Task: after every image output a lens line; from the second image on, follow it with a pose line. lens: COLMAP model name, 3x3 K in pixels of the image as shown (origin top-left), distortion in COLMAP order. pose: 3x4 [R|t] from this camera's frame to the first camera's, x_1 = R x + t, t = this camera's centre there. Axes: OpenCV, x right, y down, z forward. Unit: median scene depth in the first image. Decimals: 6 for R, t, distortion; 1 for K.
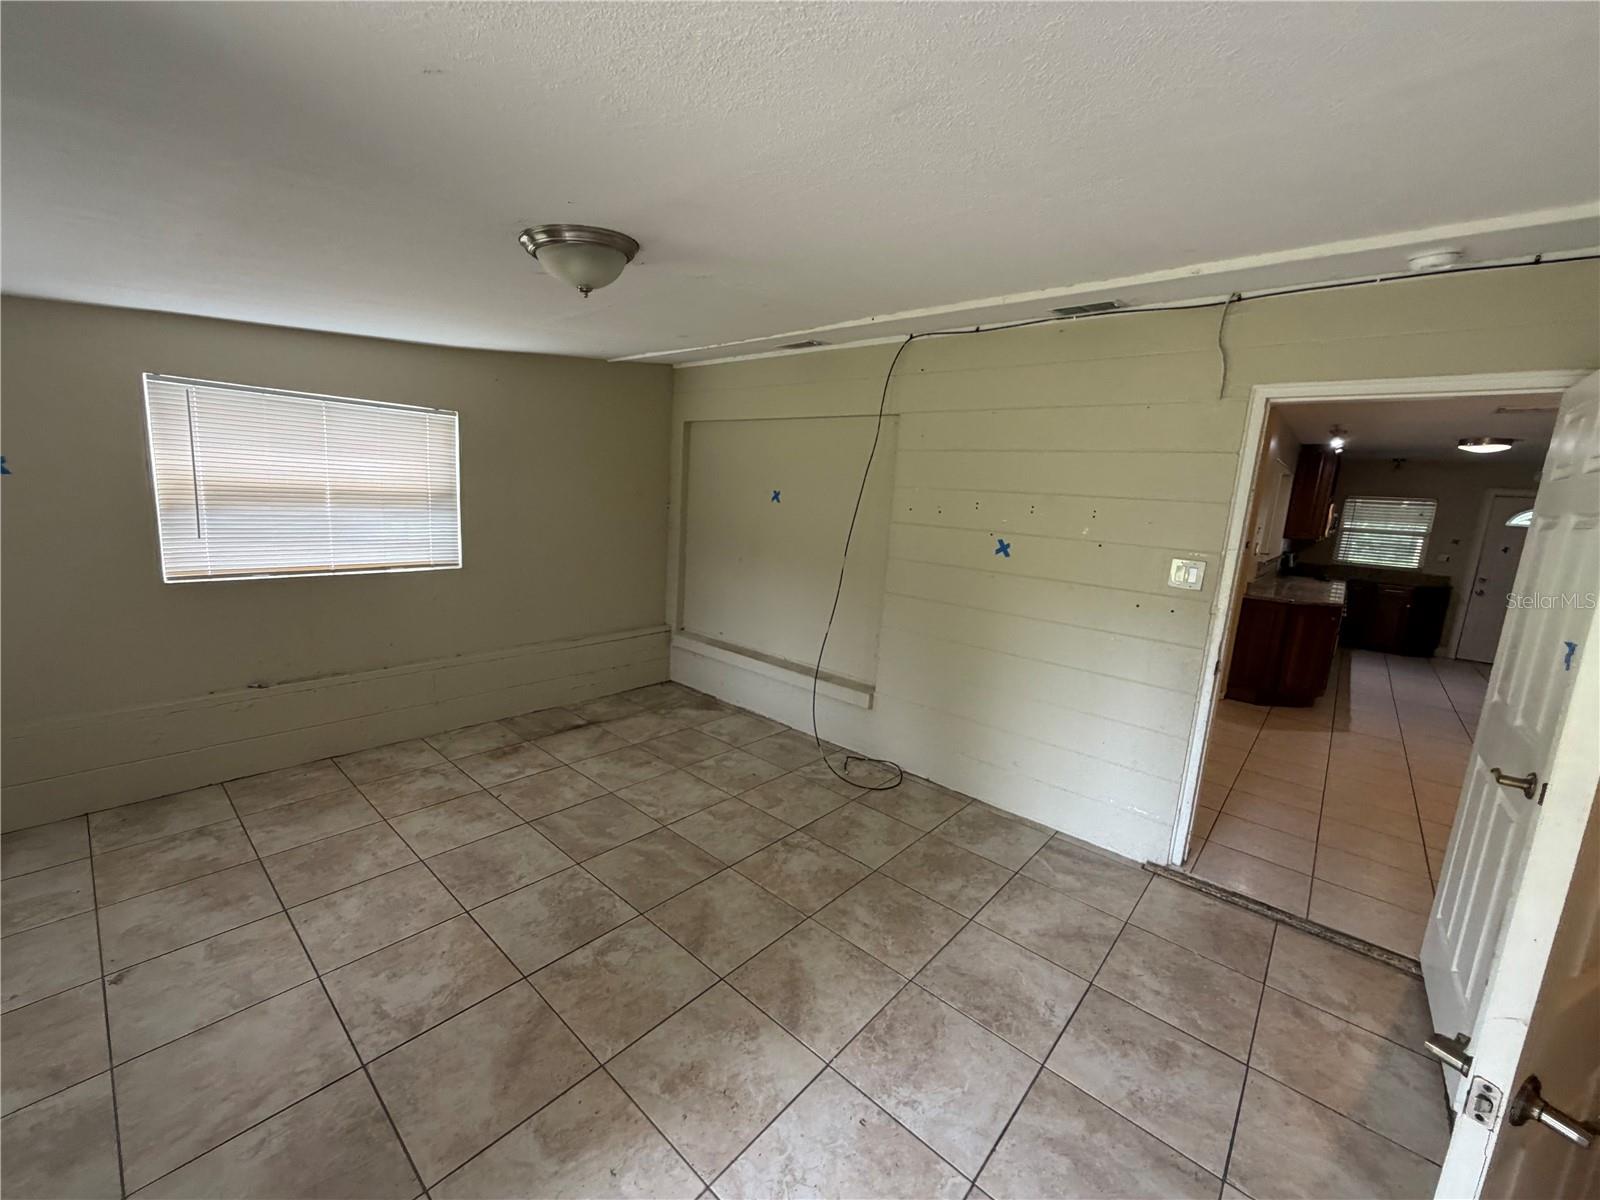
lens RADIAL K [[636.2, 0, 800.5], [0, 636.2, 599.0], [0, 0, 1]] dist [-0.001621, 0.000186]
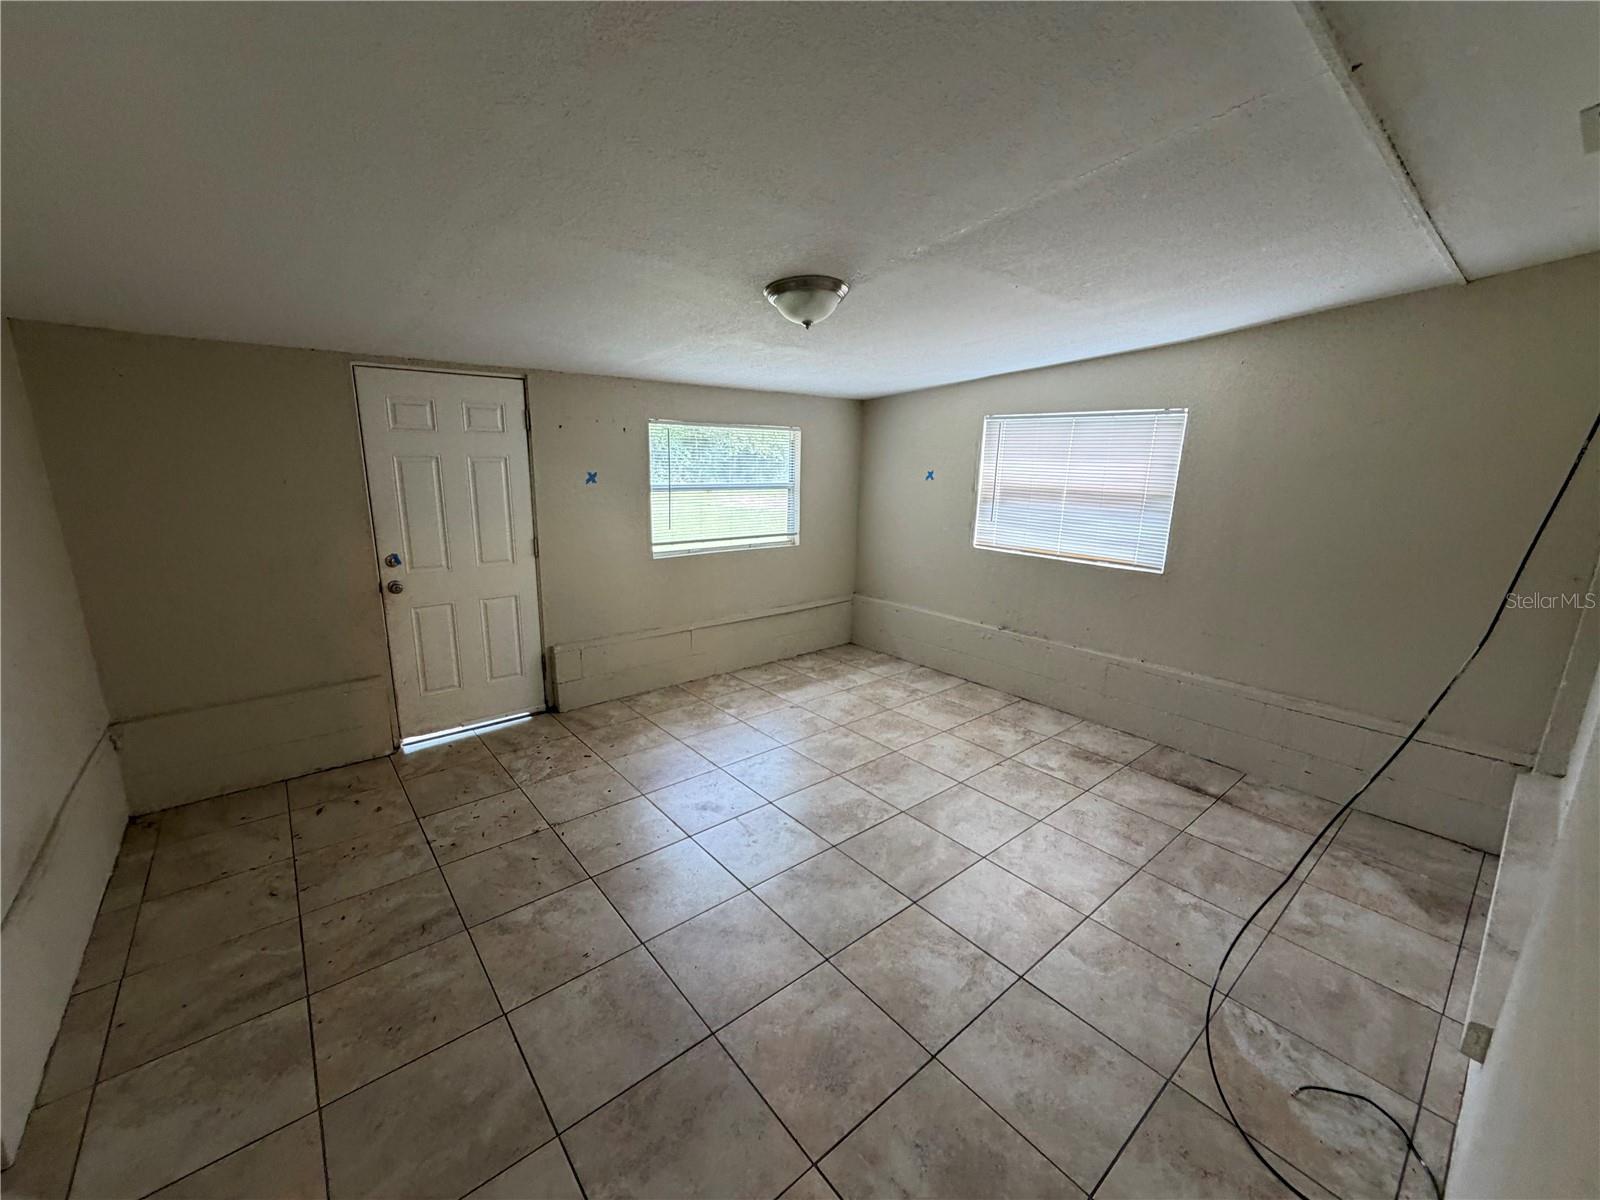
lens RADIAL K [[636.2, 0, 793.7], [0, 636.2, 601.1], [0, 0, 1]] dist [-0.001621, 0.000186]
pose [[-0.159863, 0.159196, -0.974218, 0.558418], [-0.195332, 0.962295, 0.189300, -0.092832], [0.967620, 0.220558, -0.122739, 0.669221]]
